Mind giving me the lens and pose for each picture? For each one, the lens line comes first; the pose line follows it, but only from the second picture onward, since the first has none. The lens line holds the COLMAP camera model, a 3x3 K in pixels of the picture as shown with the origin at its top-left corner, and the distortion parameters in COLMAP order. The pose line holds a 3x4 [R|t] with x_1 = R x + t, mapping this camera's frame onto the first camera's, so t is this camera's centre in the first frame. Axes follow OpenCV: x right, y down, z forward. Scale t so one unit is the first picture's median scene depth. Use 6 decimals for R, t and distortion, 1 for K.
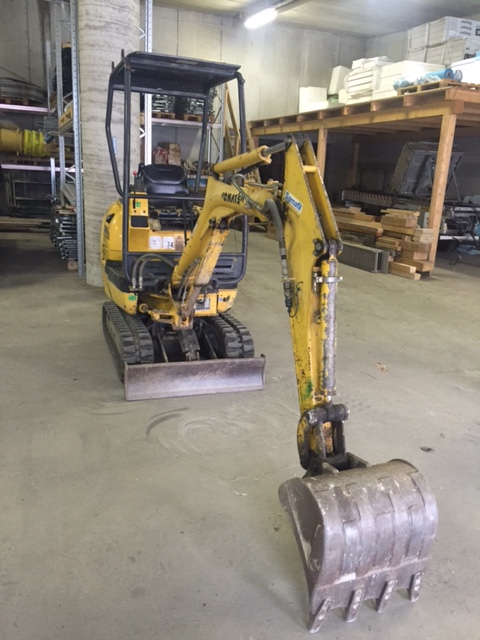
lens RADIAL K [[550.3, 0, 240.0], [0, 550.3, 320.0], [0, 0, 1]] dist [0.101950, -0.151911]
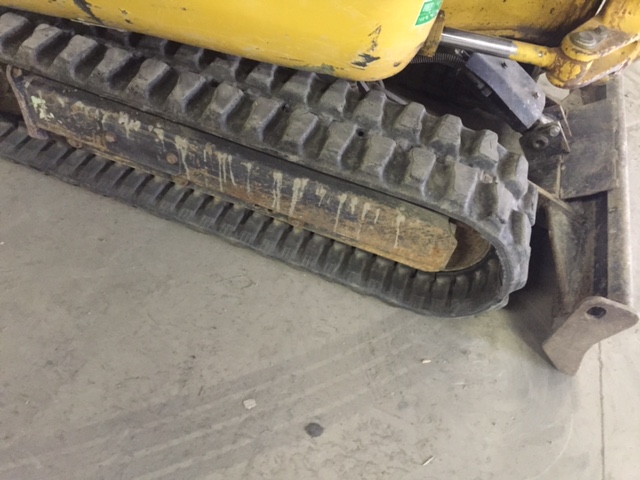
lens RADIAL K [[549.0, 0, 320.0], [0, 549.0, 240.0], [0, 0, 1]] dist [0.082665, -0.112021]
pose [[0.612444, -0.588185, 0.528158, -0.331688], [0.086188, 0.713820, 0.695005, -0.109514], [-0.785801, -0.380131, 0.487870, 0.802575]]
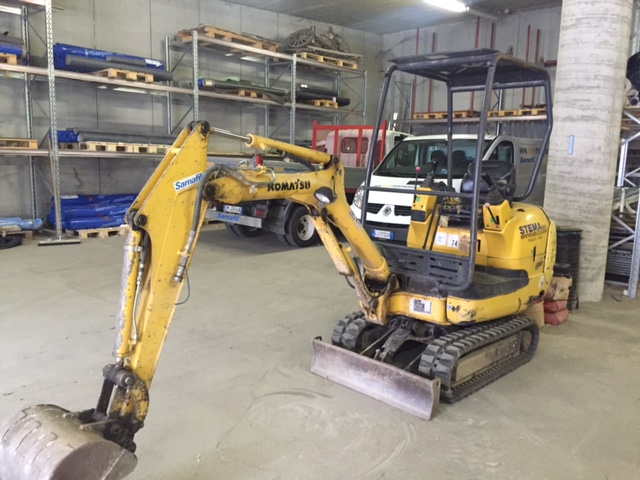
lens RADIAL K [[549.0, 0, 320.0], [0, 549.0, 240.0], [0, 0, 1]] dist [0.082665, -0.112021]
pose [[0.448857, 0.095535, -0.888482, 0.595245], [-0.236765, 0.971449, -0.015157, -0.073951], [0.861667, 0.217165, 0.458660, 0.378635]]
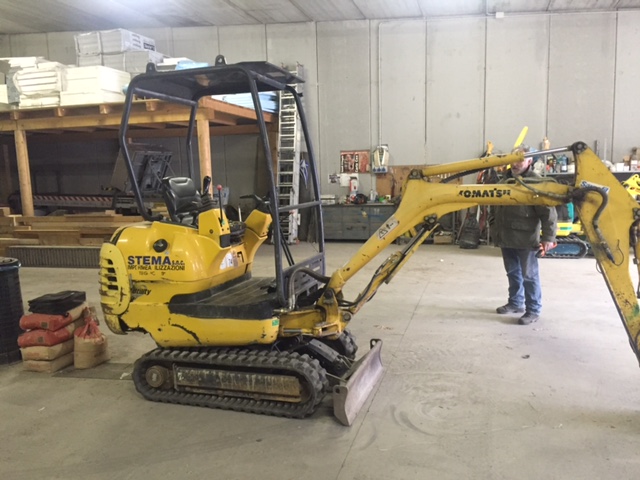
lens RADIAL K [[549.0, 0, 320.0], [0, 549.0, 240.0], [0, 0, 1]] dist [0.082665, -0.112021]
pose [[0.604218, -0.162275, 0.780120, -0.726847], [0.260754, 0.965405, -0.001142, -0.131733], [-0.752946, 0.204109, 0.625629, 0.327468]]
